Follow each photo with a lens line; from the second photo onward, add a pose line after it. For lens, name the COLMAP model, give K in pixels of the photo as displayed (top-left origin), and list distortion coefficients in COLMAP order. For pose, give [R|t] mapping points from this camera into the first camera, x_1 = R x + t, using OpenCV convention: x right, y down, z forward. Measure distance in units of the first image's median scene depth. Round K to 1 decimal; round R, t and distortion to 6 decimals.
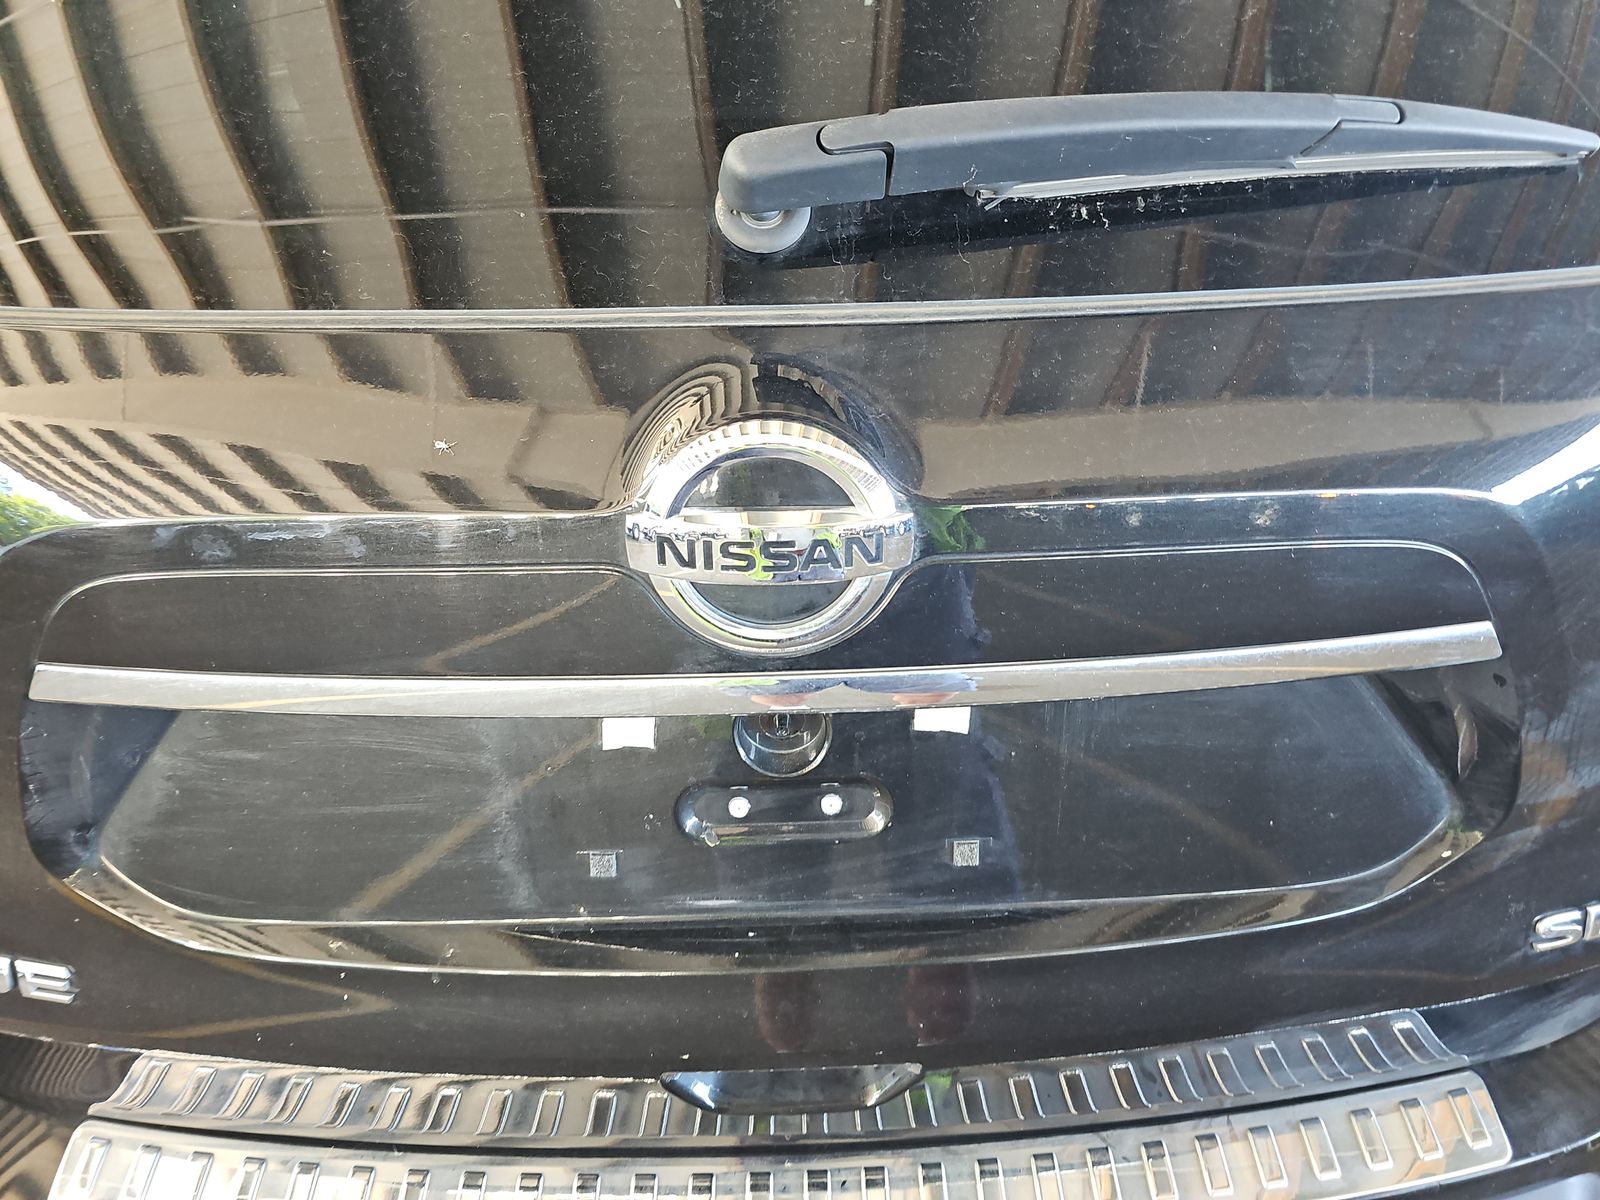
lens RADIAL K [[1058.3, 0, 805.1], [0, 1058.3, 596.7], [0, 0, 1]] dist [0.023968, -0.017729]
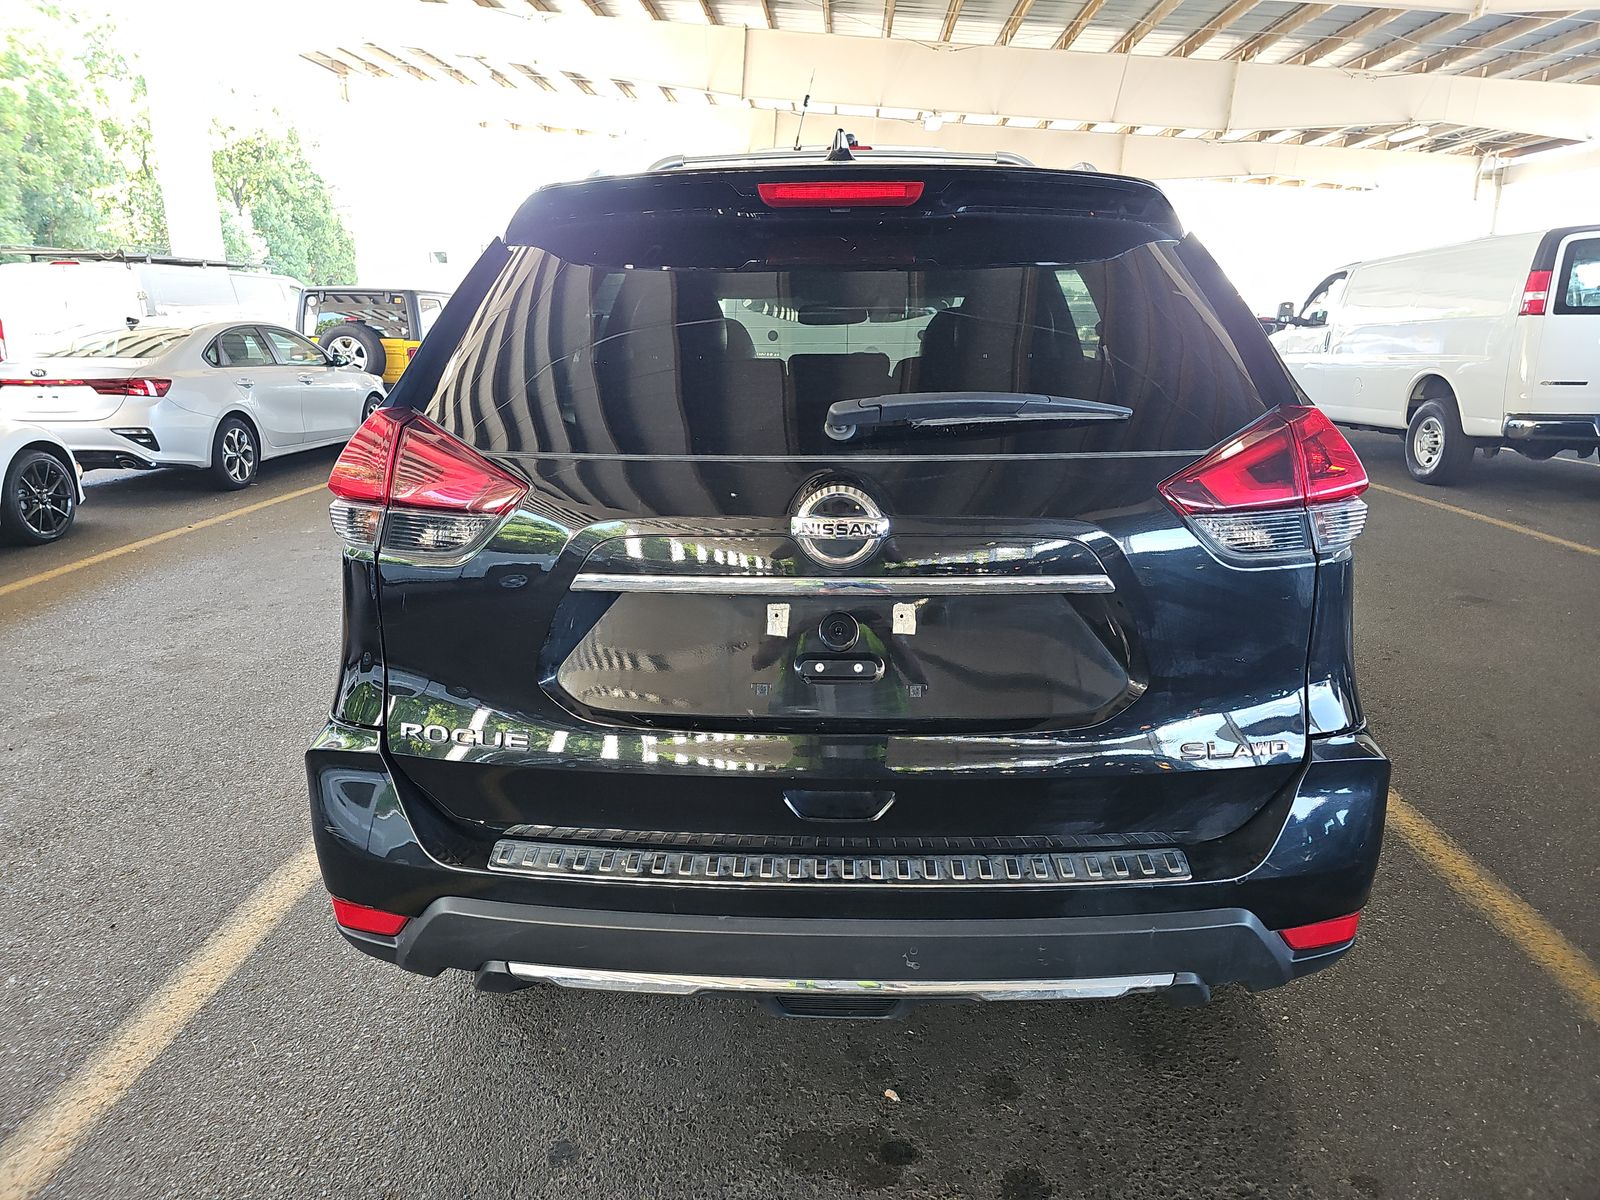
lens RADIAL K [[1058.3, 0, 800.5], [0, 1058.3, 599.6], [0, 0, 1]] dist [0.023968, -0.017729]
pose [[0.998336, 0.029857, -0.049331, 0.010618], [-0.036018, 0.990972, -0.129144, 0.530275], [0.045030, 0.130706, 0.990398, -1.963086]]
